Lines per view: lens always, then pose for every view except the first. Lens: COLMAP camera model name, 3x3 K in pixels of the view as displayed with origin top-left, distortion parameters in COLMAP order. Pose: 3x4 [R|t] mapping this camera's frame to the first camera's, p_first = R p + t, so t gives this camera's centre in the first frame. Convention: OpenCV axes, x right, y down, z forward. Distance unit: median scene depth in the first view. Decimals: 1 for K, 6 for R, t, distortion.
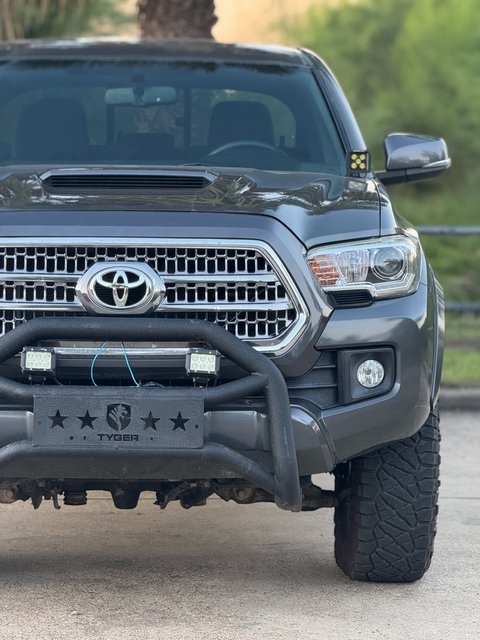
lens RADIAL K [[2278.6, 0, 240.0], [0, 2278.6, 320.0], [0, 0, 1]] dist [0.264944, -1.182200]
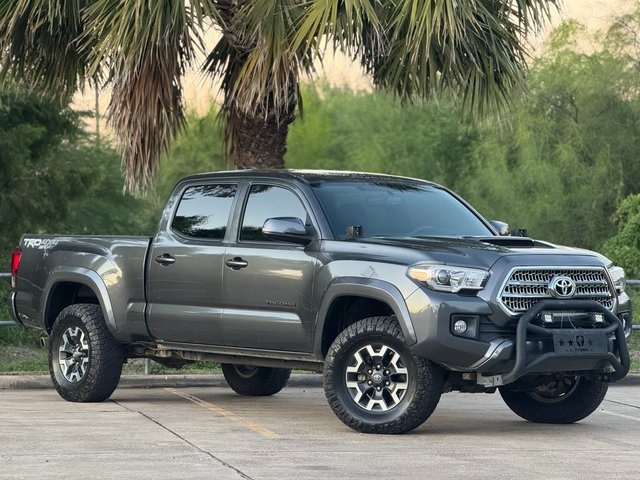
lens RADIAL K [[2278.6, 0, 294.2], [0, 2278.6, 239.2], [0, 0, 1]] dist [0.264944, -1.182200]
pose [[0.814435, -0.001196, 0.580253, -1.624945], [0.041092, 0.997606, -0.055620, 0.055461], [-0.578798, 0.069143, 0.812535, -0.739587]]
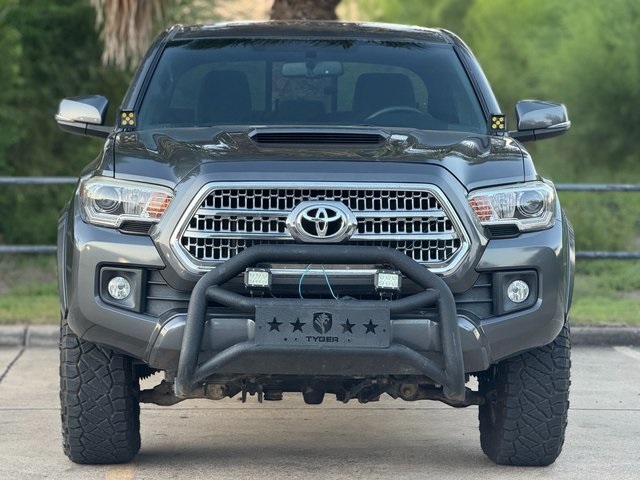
lens RADIAL K [[2278.6, 0, 294.2], [0, 2278.6, 239.2], [0, 0, 1]] dist [0.264944, -1.182200]
pose [[0.999997, 0.000984, -0.002236, -0.064377], [-0.001033, 0.999750, -0.022346, 0.023659], [0.002213, 0.022348, 0.999748, -0.257013]]
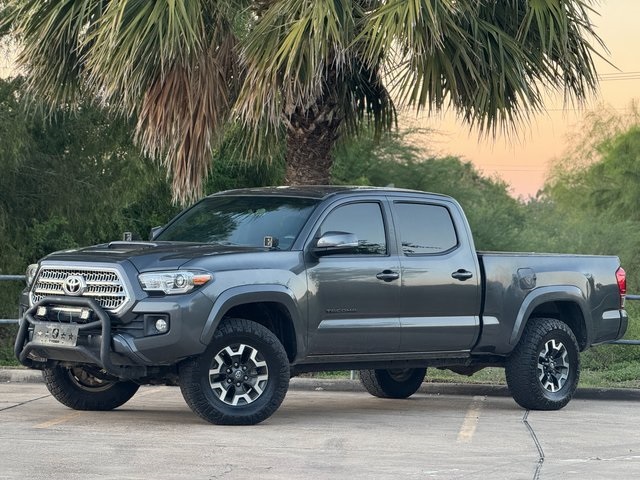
lens RADIAL K [[2278.6, 0, 294.2], [0, 2278.6, 239.2], [0, 0, 1]] dist [0.264944, -1.182200]
pose [[0.722050, 0.012335, -0.691730, 1.898746], [-0.072960, 0.995623, -0.058405, 0.065942], [0.687983, 0.092640, 0.719790, -0.683587]]
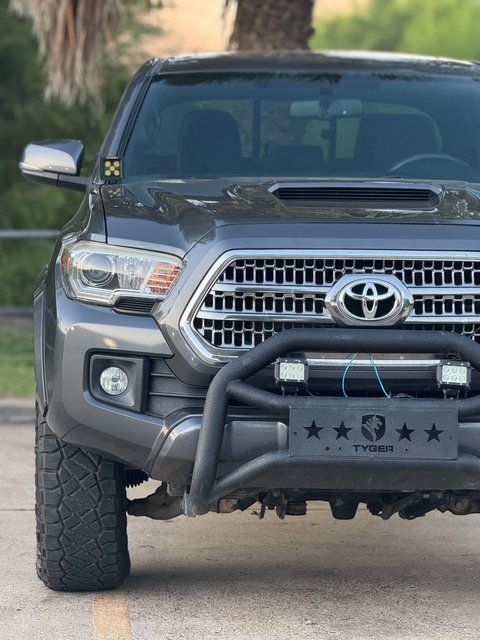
lens RADIAL K [[2278.6, 0, 240.0], [0, 2278.6, 320.0], [0, 0, 1]] dist [0.264944, -1.182200]
pose [[0.999852, 0.003673, 0.016829, -0.125952], [-0.003600, 0.999984, -0.004397, -0.000543], [-0.016845, 0.004336, 0.999849, -0.006511]]
